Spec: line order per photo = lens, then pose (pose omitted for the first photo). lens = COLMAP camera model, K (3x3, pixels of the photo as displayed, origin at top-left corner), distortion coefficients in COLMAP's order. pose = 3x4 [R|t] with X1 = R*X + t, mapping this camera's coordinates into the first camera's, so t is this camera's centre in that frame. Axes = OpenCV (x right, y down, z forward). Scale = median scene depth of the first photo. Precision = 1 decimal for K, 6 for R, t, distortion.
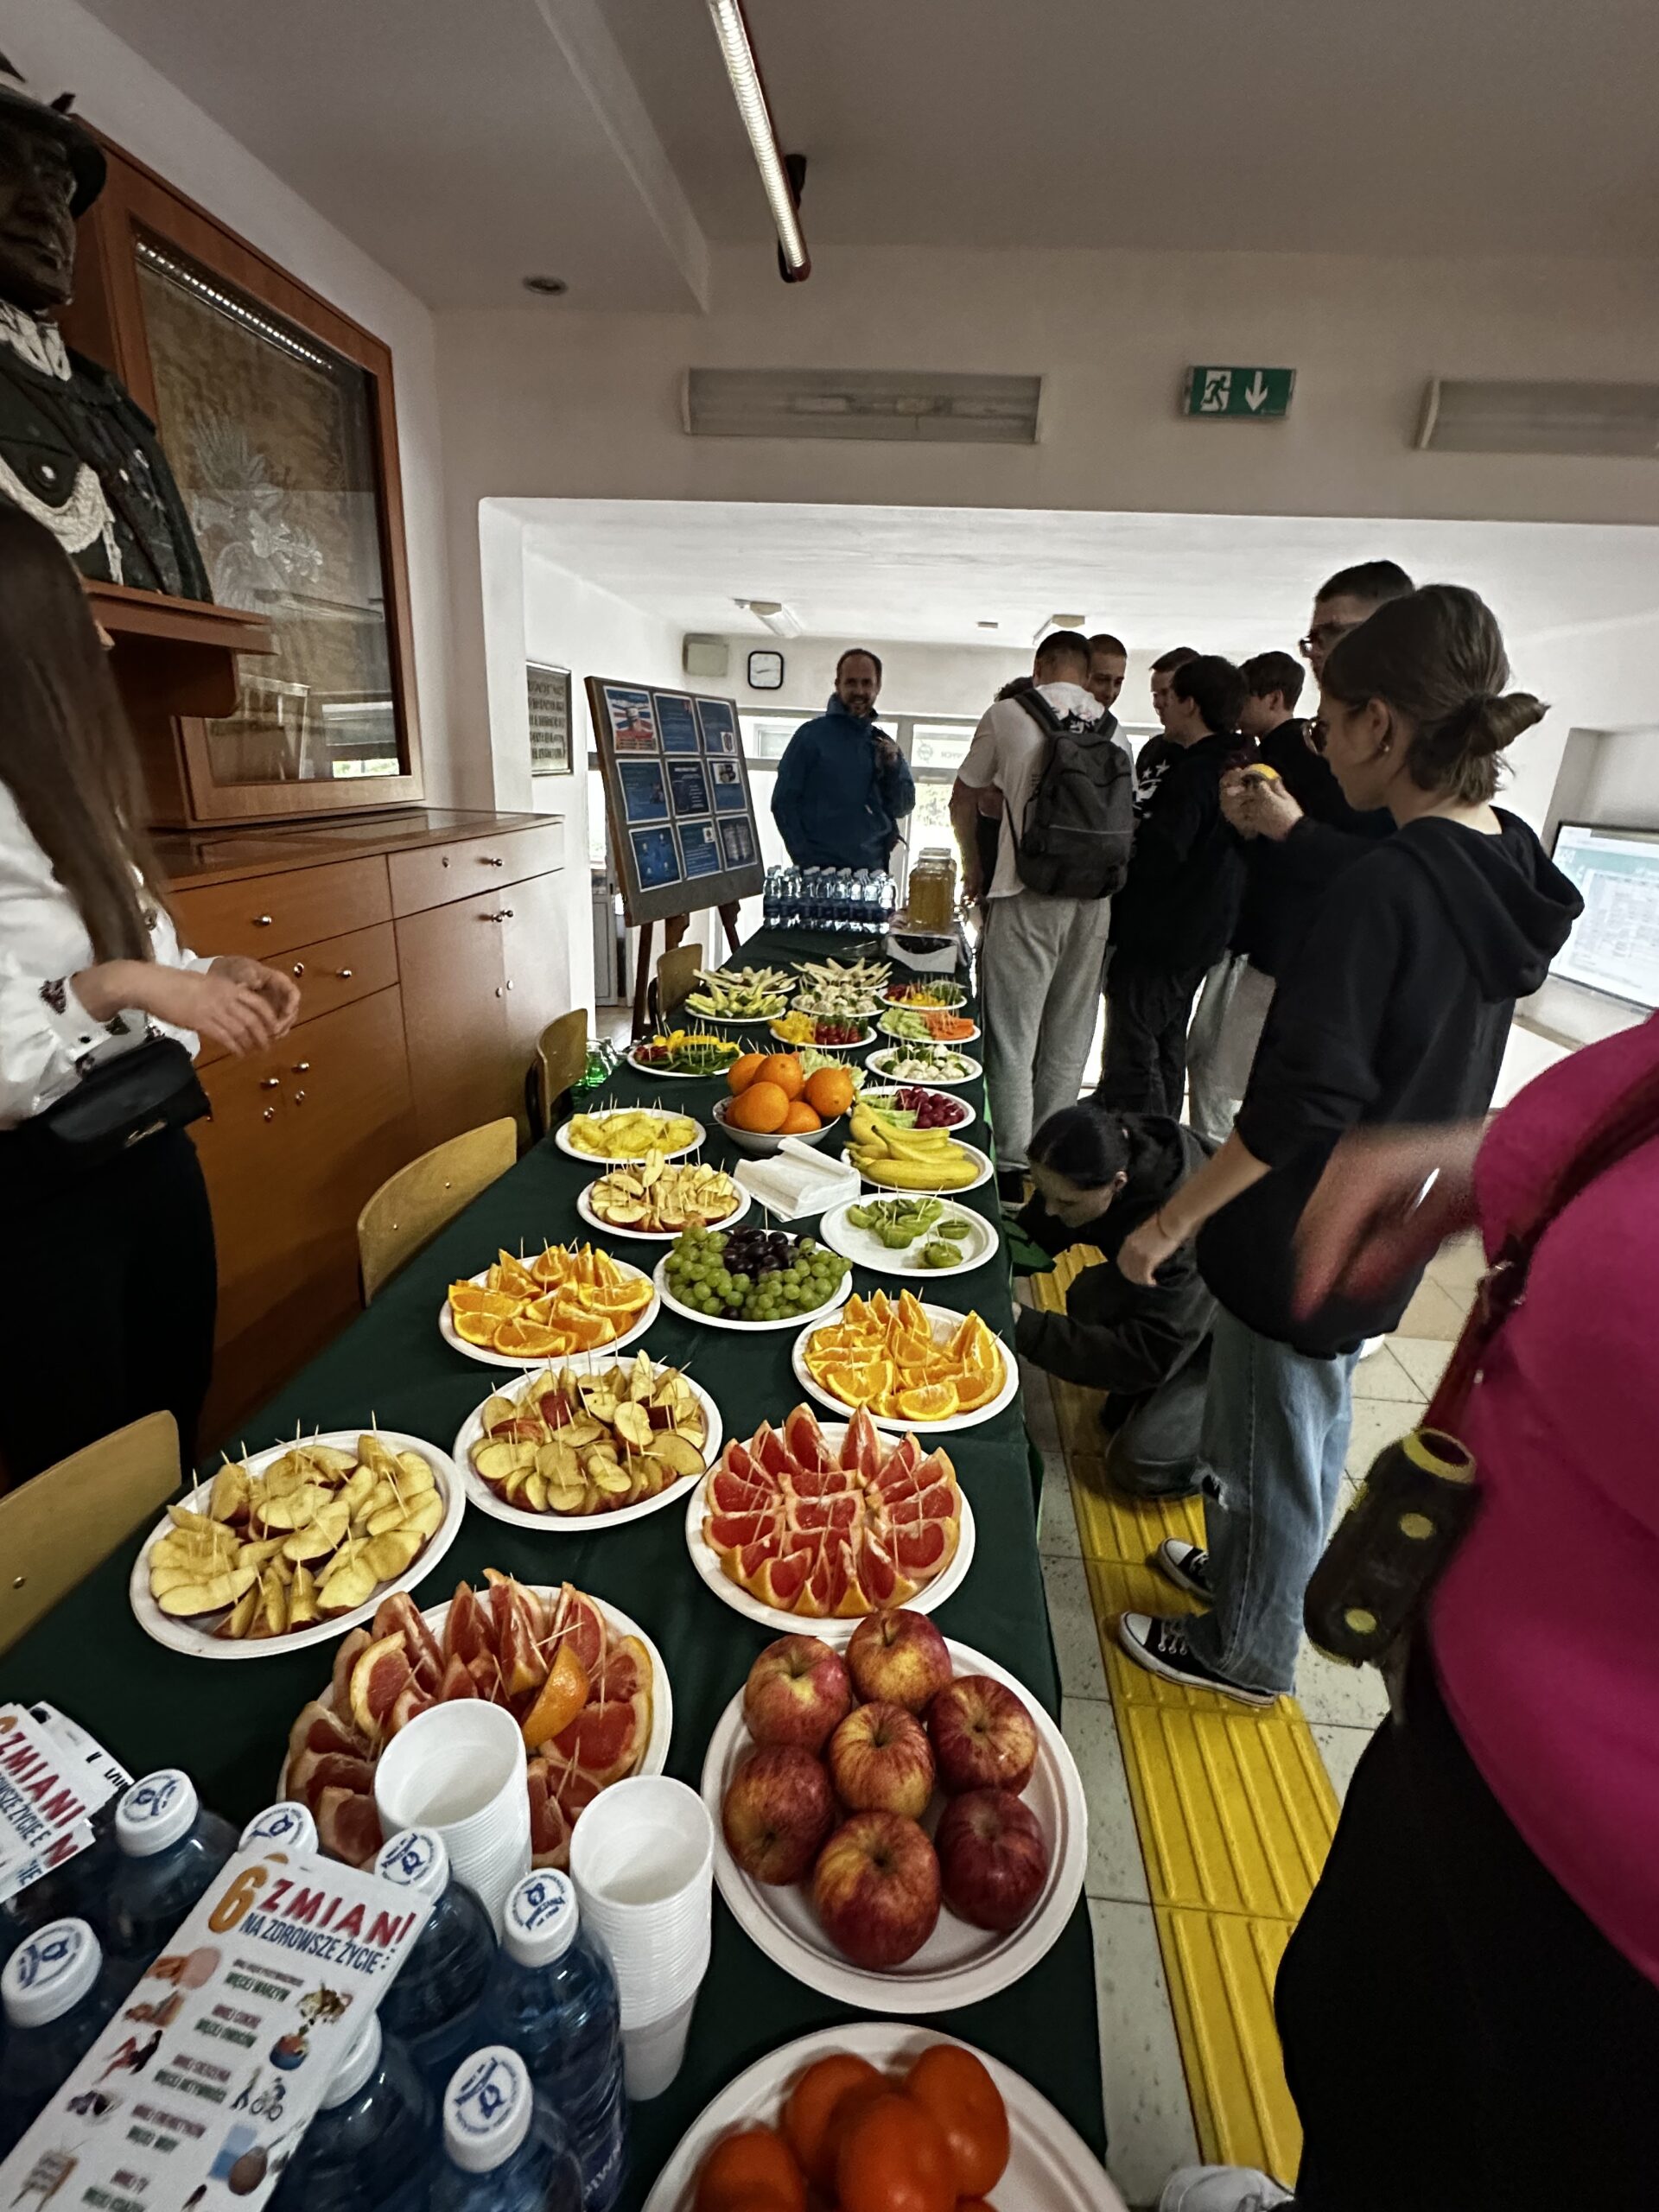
lens RADIAL K [[1009.7, 0, 829.5], [0, 1009.7, 1106.0], [0, 0, 1]] dist [-0.010344, 0.000552]
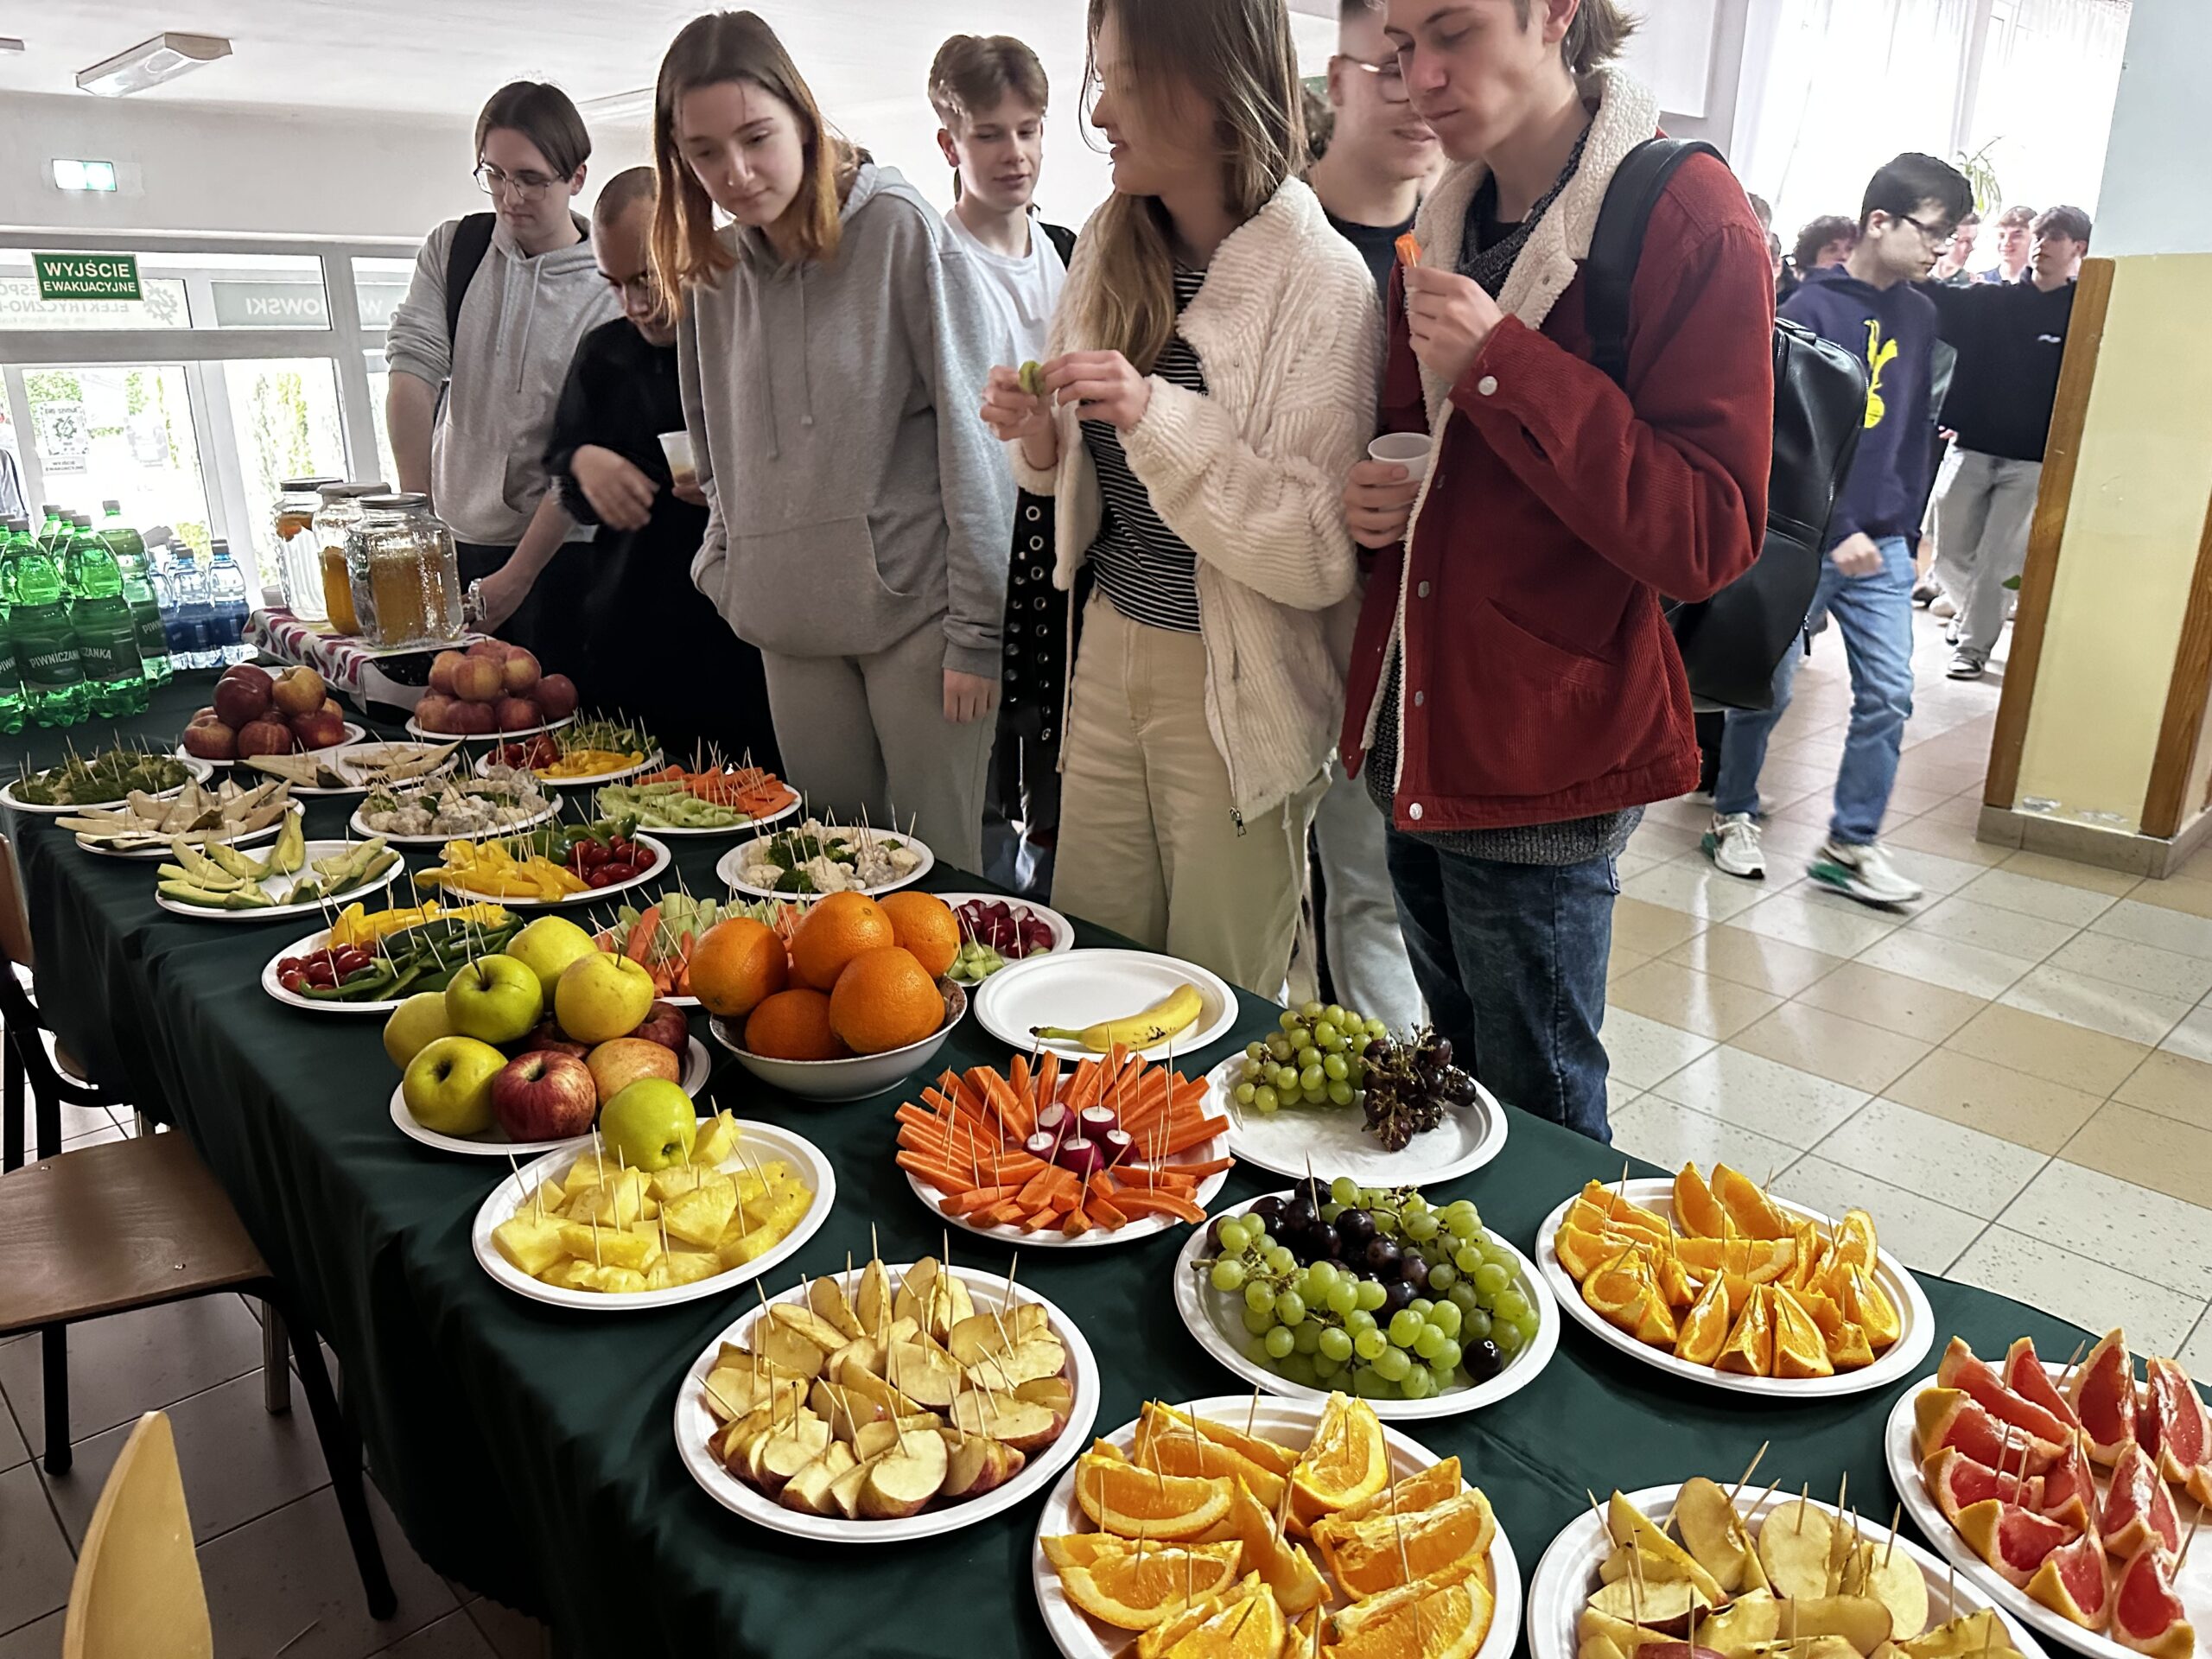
lens RADIAL K [[1587.5, 0, 1106.0], [0, 1587.5, 829.5], [0, 0, 1]] dist [0.038474, -0.057281]
pose [[0.674243, -0.277416, 0.684424, -0.824868], [0.285546, 0.952615, 0.104823, -0.223658], [-0.681072, 0.124758, 0.721509, 0.599371]]
